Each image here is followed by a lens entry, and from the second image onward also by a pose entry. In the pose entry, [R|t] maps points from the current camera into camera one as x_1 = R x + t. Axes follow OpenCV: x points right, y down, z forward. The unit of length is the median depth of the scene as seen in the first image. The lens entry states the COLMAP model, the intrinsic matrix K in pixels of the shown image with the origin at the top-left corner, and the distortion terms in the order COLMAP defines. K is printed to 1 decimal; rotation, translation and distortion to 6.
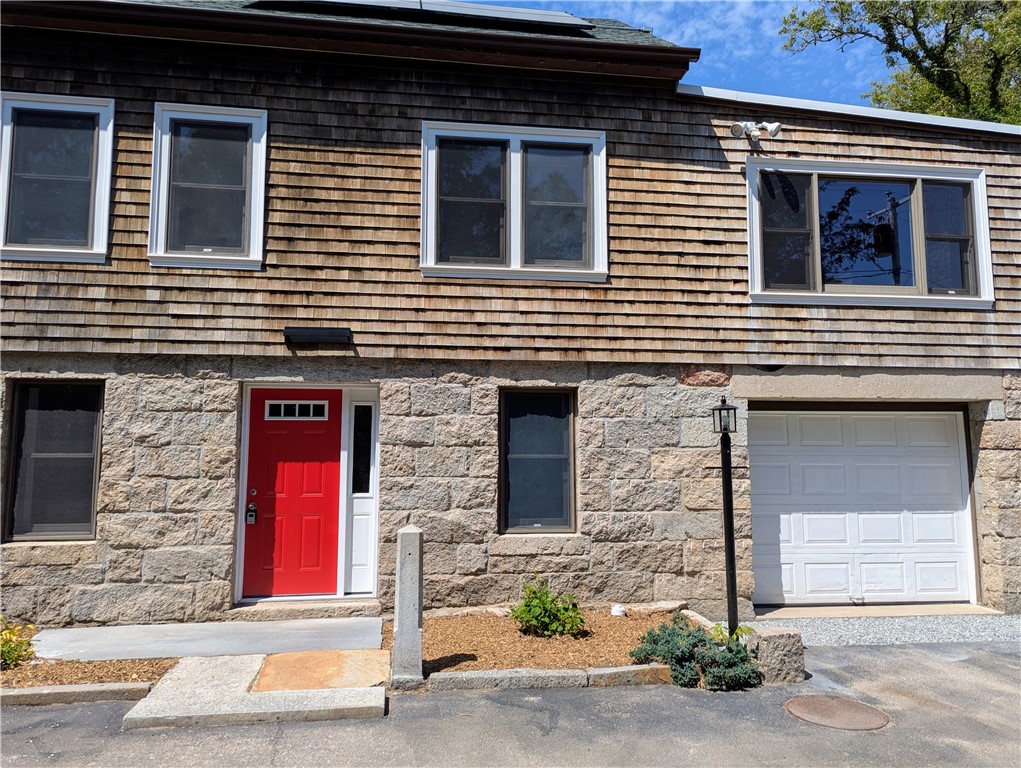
lens RADIAL K [[721.3, 0, 510.4], [0, 721.3, 390.6], [0, 0, 1]] dist [0.064729, -0.060643]
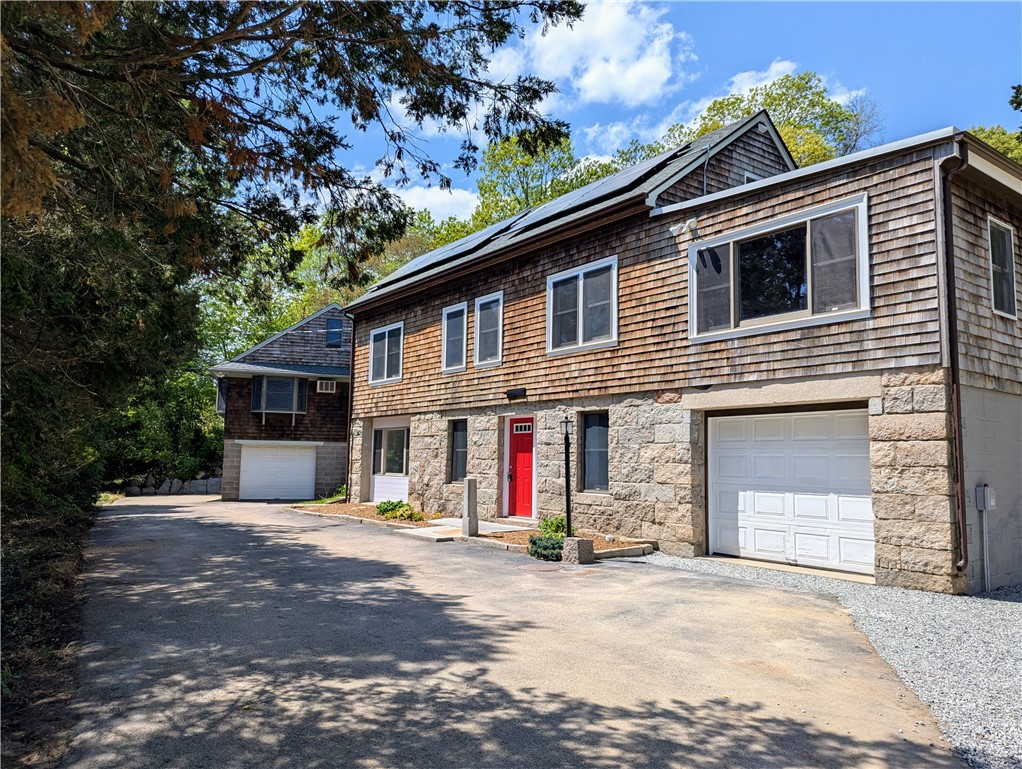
lens RADIAL K [[722.0, 0, 510.9], [0, 722.0, 391.2], [0, 0, 1]] dist [0.064729, -0.060643]
pose [[0.487913, -0.078329, -0.869371, 1.462292], [0.069060, 0.996308, -0.051007, 0.023902], [0.870156, -0.035152, 0.491520, -0.041758]]
